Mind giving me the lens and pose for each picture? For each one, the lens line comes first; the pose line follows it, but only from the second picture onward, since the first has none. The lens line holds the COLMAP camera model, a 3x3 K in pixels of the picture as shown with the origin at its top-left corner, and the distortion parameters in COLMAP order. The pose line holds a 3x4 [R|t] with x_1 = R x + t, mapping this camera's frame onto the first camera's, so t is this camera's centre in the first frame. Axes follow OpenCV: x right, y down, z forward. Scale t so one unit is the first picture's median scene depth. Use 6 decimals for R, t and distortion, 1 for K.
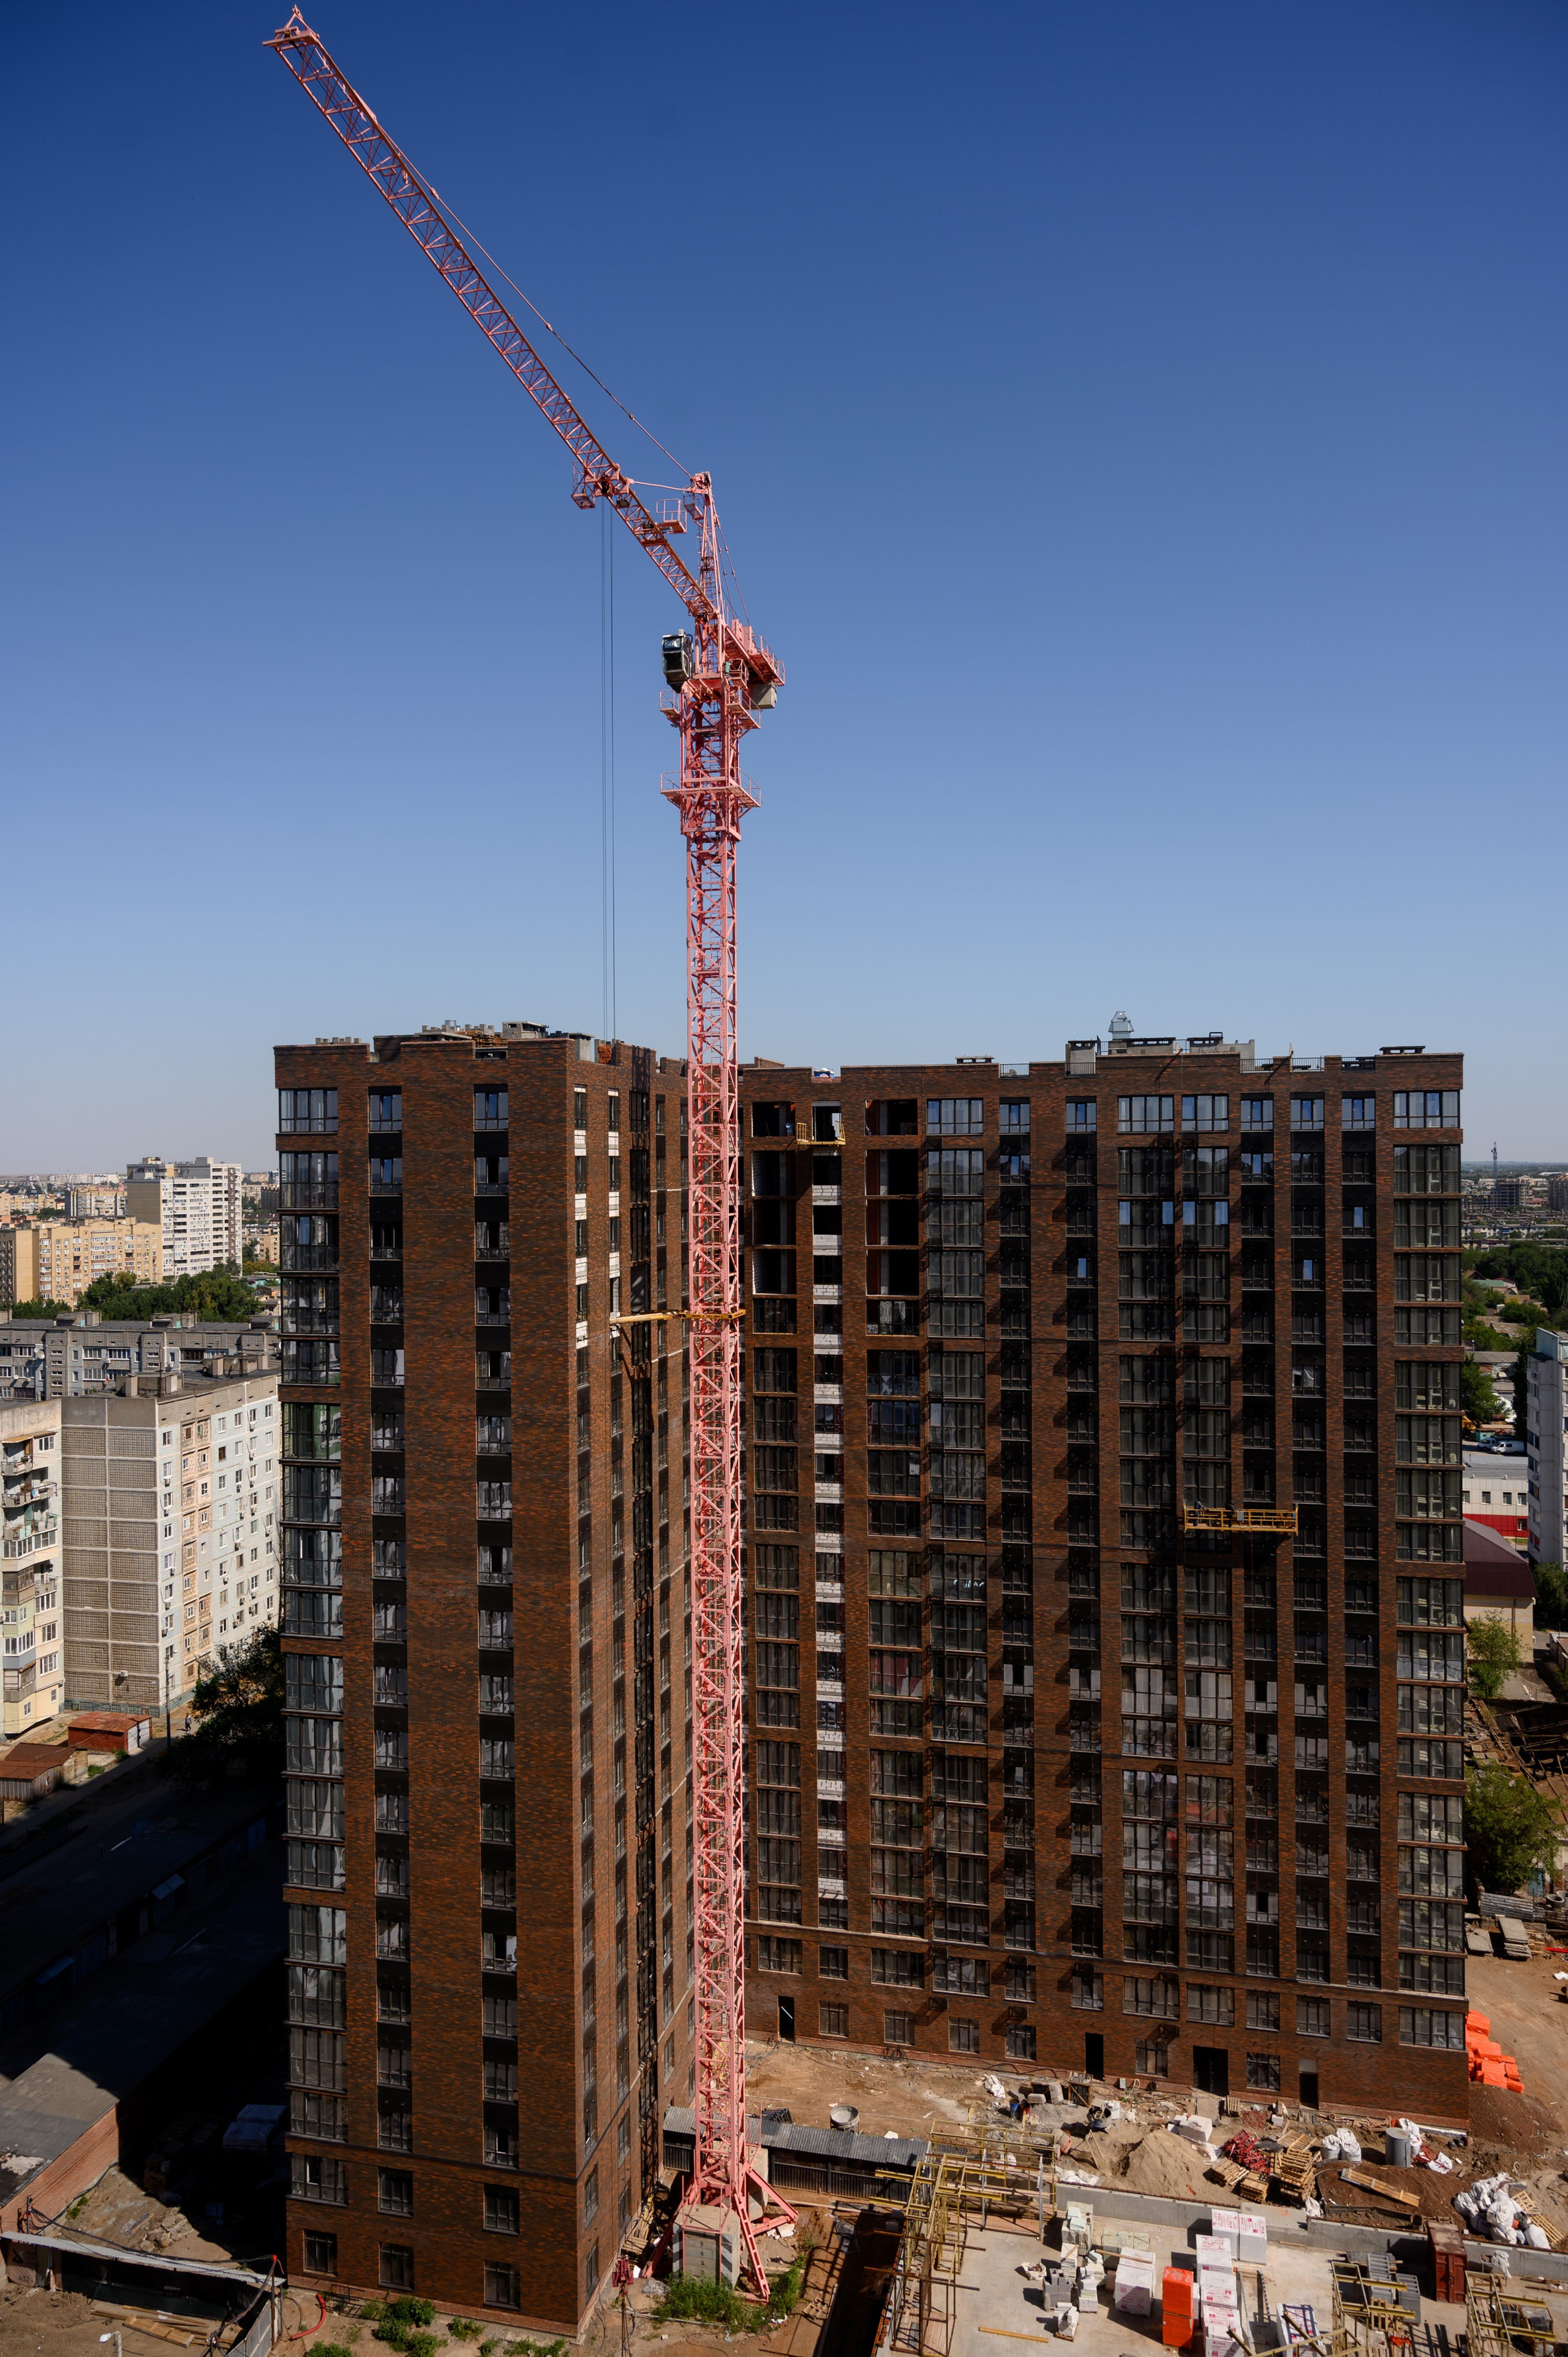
lens RADIAL K [[1616.8, 0, 776.2], [0, 1616.8, 1166.6], [0, 0, 1]] dist [-0.002779, 0.001836]
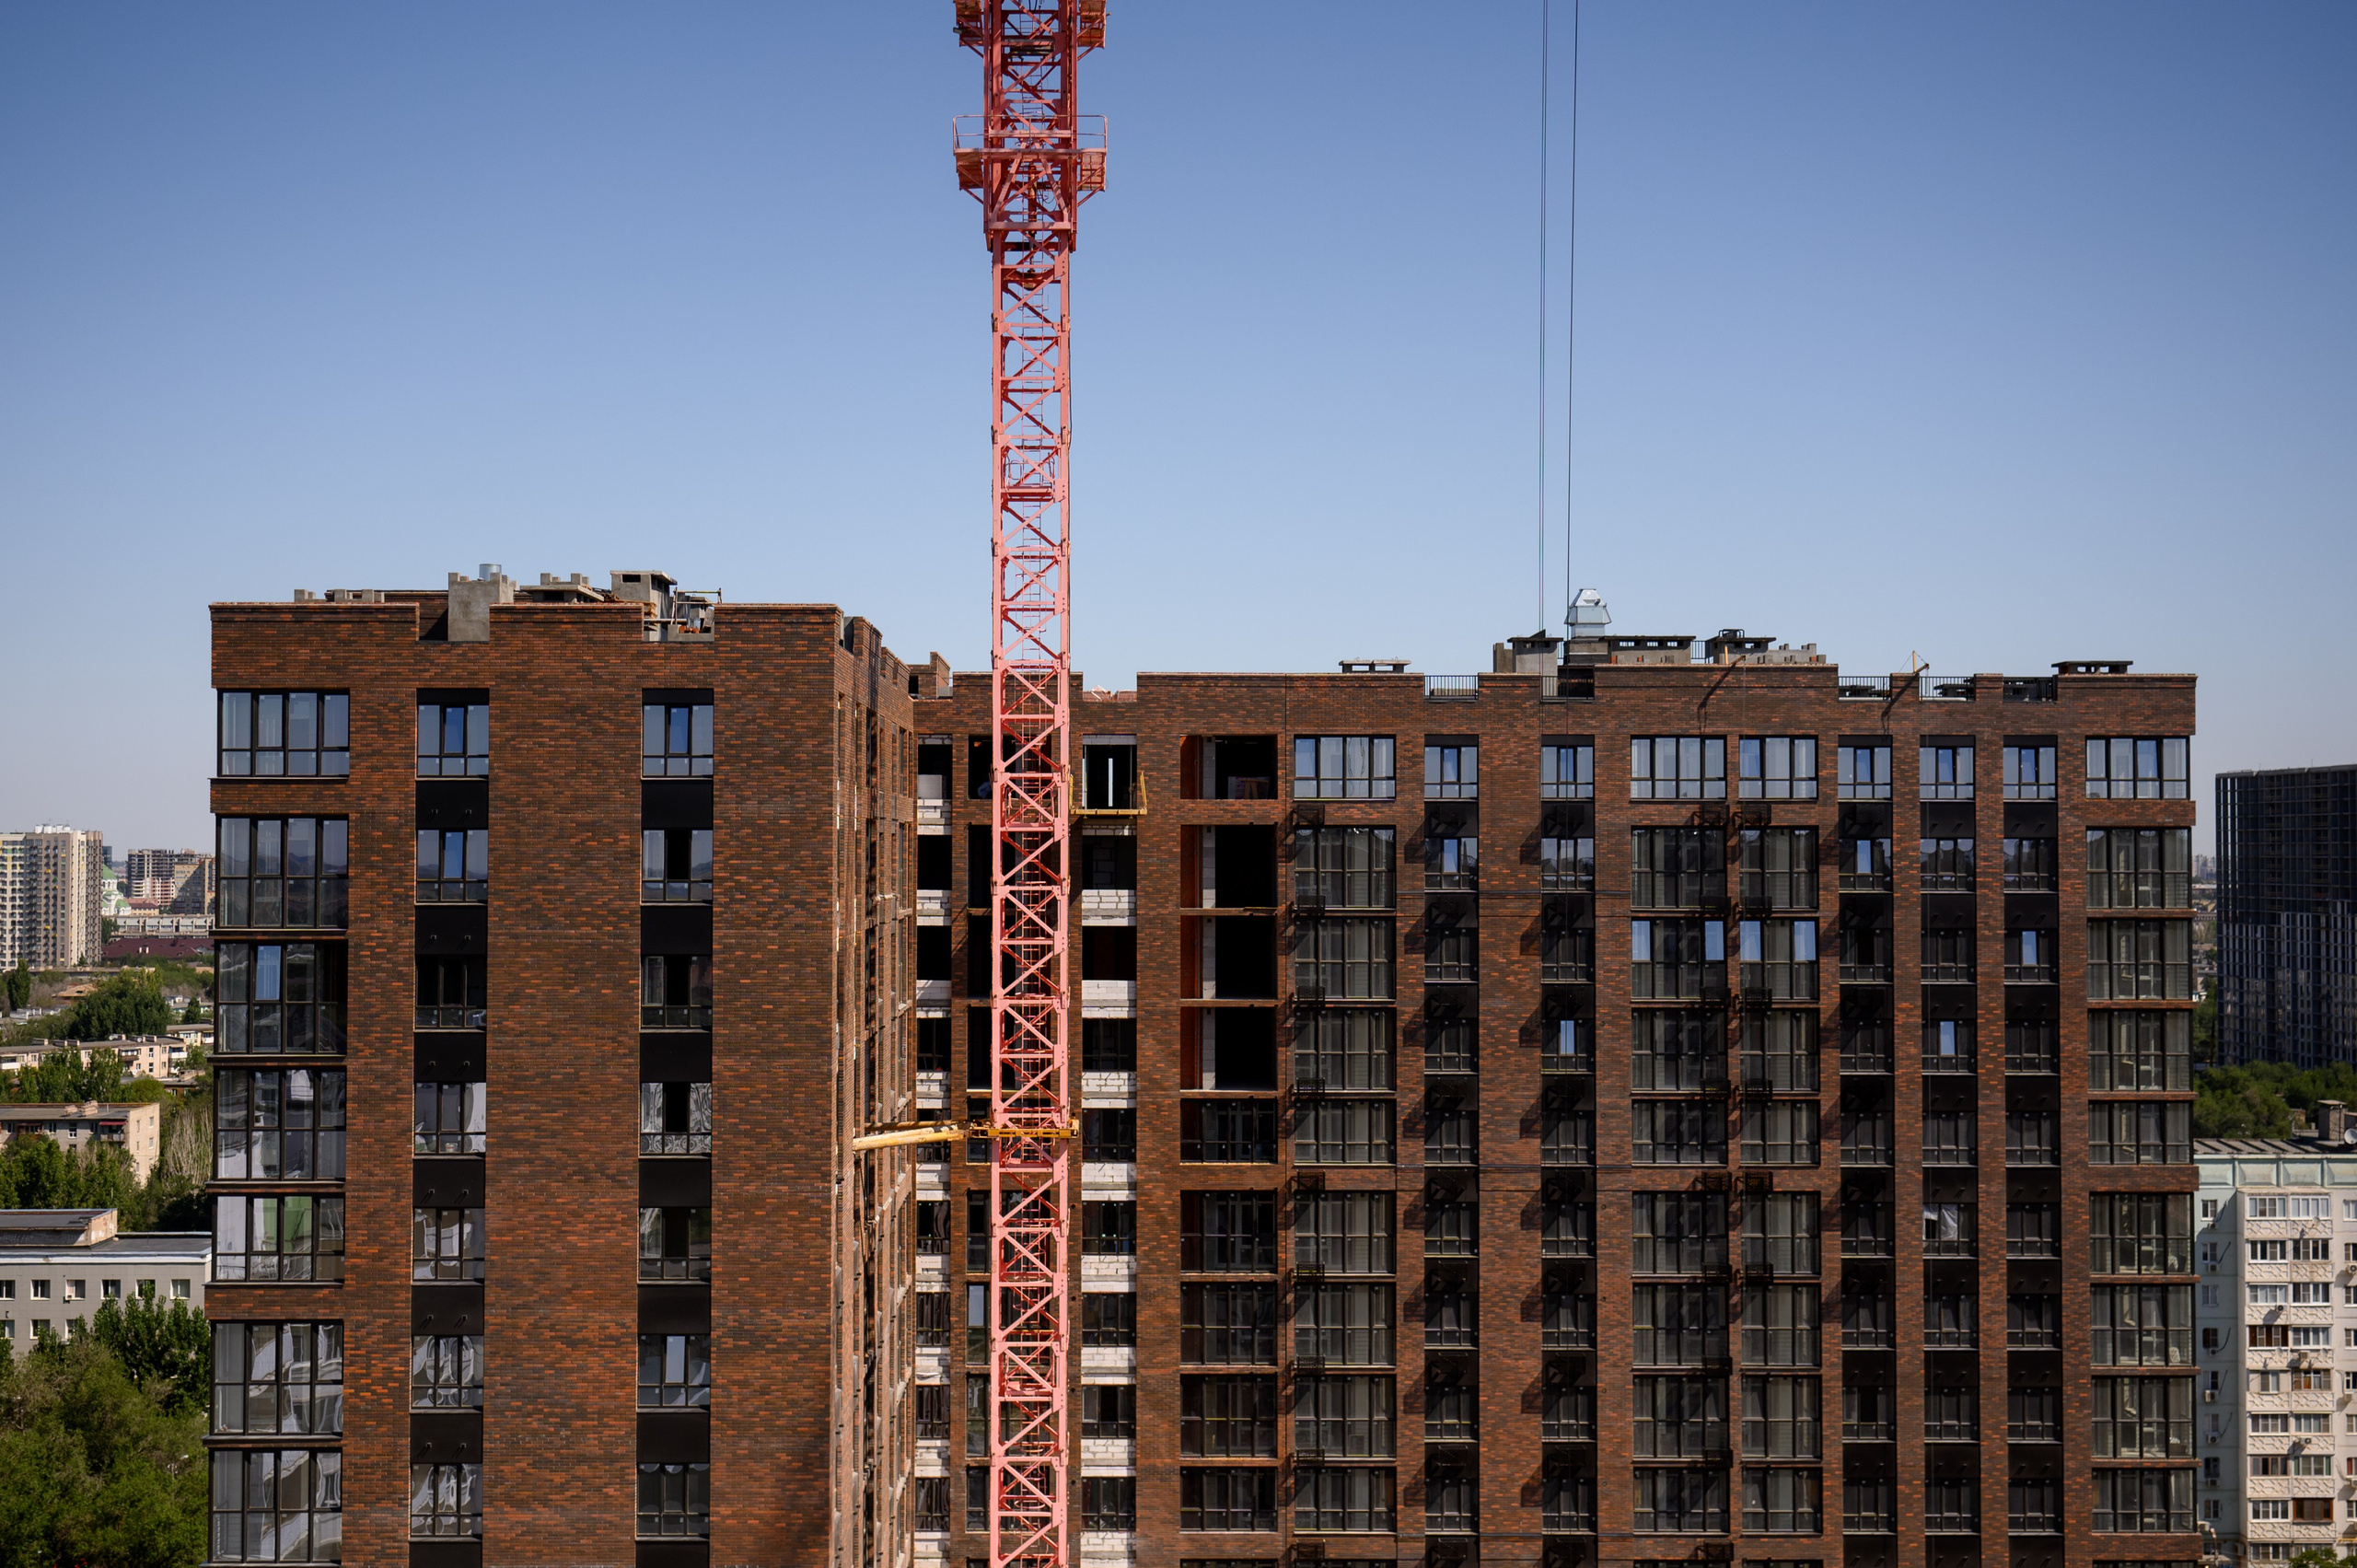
lens RADIAL K [[2874.7, 0, 1130.7], [0, 2874.7, 772.0], [0, 0, 1]] dist [0.025148, -0.049677]
pose [[0.969612, 0.015468, 0.244158, -0.211612], [-0.007793, 0.999446, -0.032372, 0.003485], [-0.244523, 0.029486, 0.969195, 0.059512]]
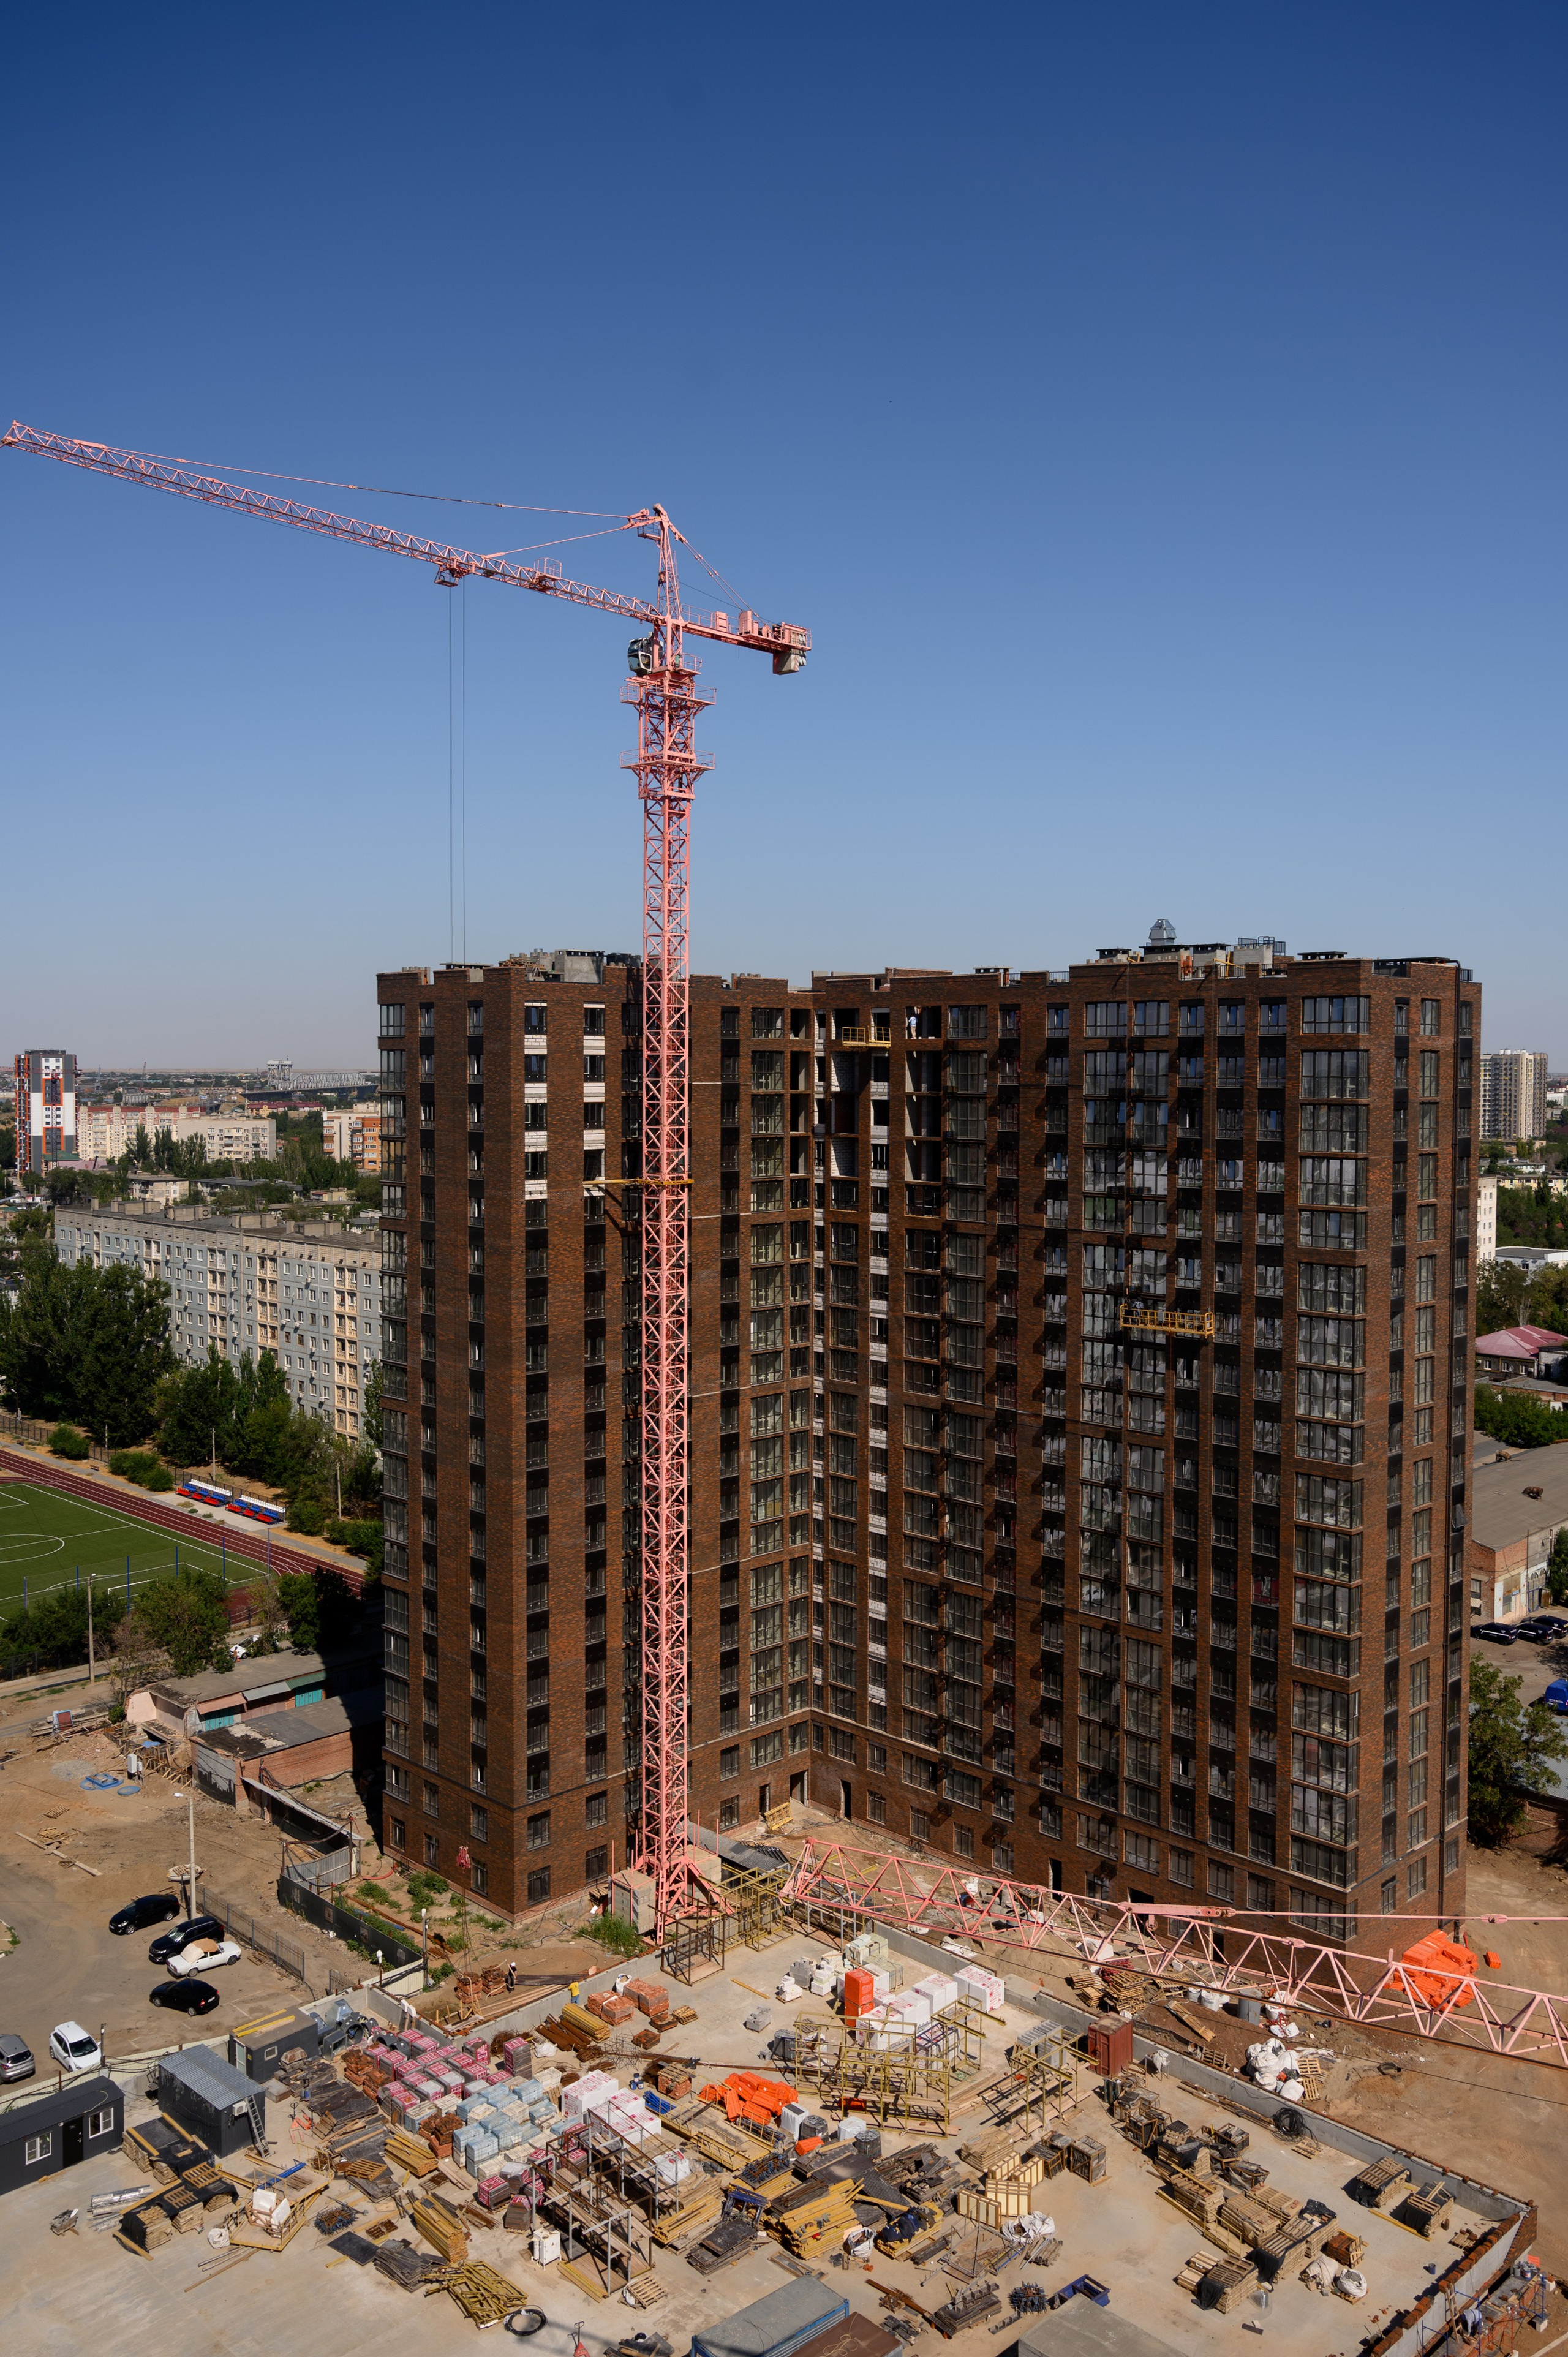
lens RADIAL K [[1876.9, 0, 805.6], [0, 1876.9, 1140.0], [0, 0, 1]] dist [0.003758, -0.001015]
pose [[0.858376, 0.031344, -0.512063, 0.705028], [-0.011210, 0.999039, 0.042361, -0.003456], [0.512899, -0.030621, 0.857903, -0.169549]]
